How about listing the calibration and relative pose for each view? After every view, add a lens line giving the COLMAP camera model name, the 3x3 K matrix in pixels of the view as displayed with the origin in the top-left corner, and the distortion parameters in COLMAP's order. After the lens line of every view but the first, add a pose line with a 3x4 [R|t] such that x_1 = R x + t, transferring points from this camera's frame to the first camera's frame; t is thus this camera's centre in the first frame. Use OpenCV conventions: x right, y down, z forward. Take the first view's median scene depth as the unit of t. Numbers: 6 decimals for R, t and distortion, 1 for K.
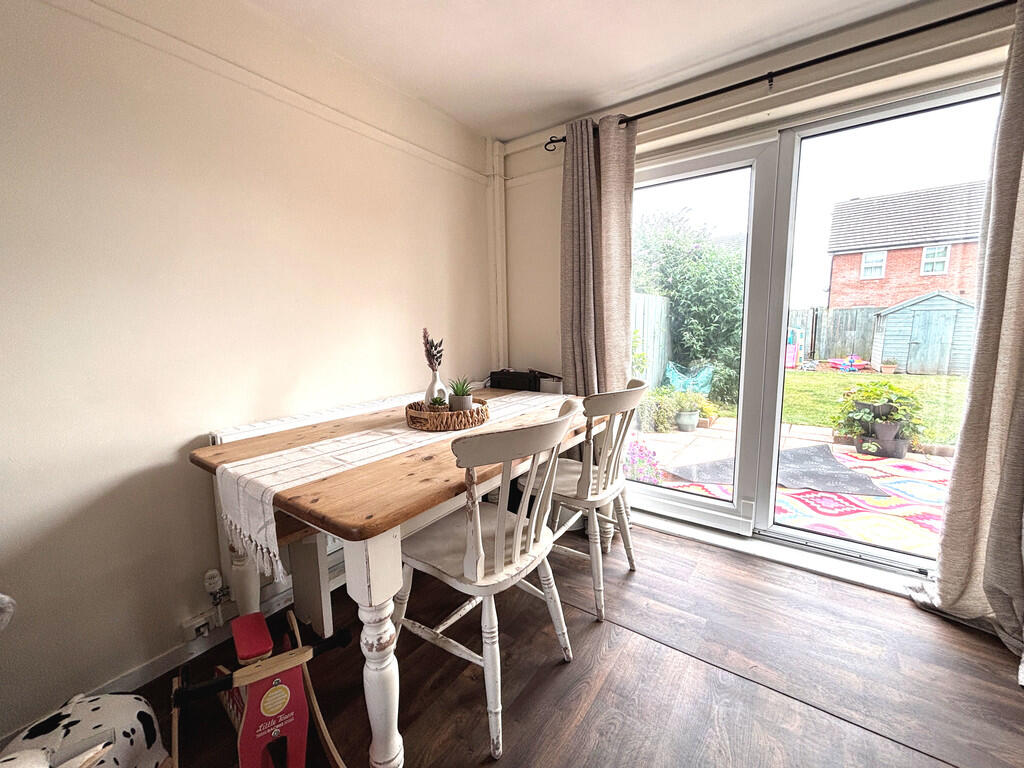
lens RADIAL K [[410.5, 0, 511.5], [0, 410.5, 382.1], [0, 0, 1]] dist [0.001041, 0.000098]
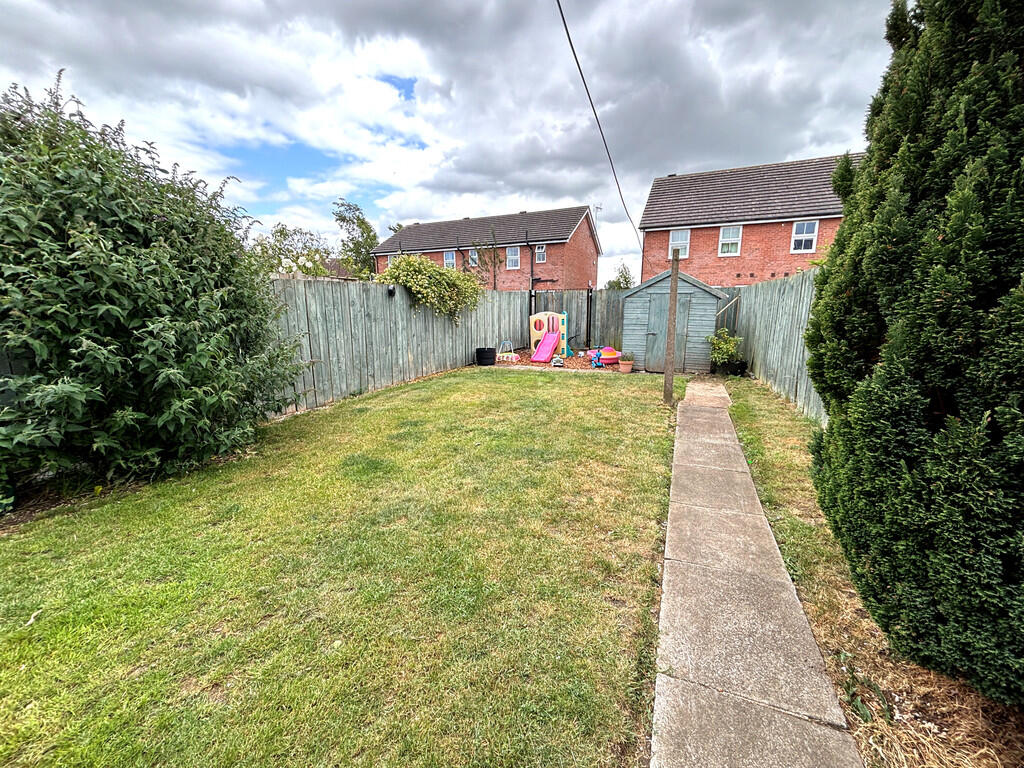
lens RADIAL K [[410.5, 0, 511.9], [0, 410.5, 382.3], [0, 0, 1]] dist [0.001041, 0.000098]
pose [[0.976145, -0.030633, 0.214946, 0.315388], [0.018541, 0.998142, 0.058049, -0.030810], [-0.216325, -0.052679, 0.974899, 0.152713]]
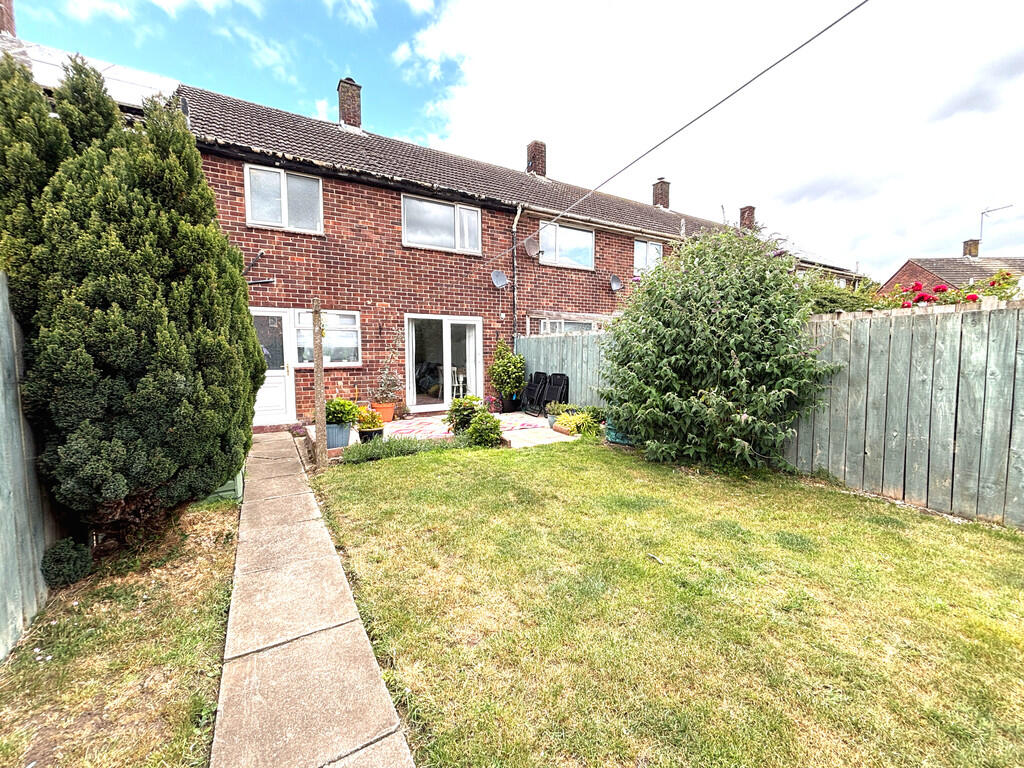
lens RADIAL K [[410.5, 0, 511.5], [0, 410.5, 381.4], [0, 0, 1]] dist [0.001041, 0.000098]
pose [[-0.407949, 0.079476, -0.909539, 0.615881], [-0.110104, 0.984651, 0.135423, -0.082848], [0.906341, 0.155390, -0.392937, 0.521616]]
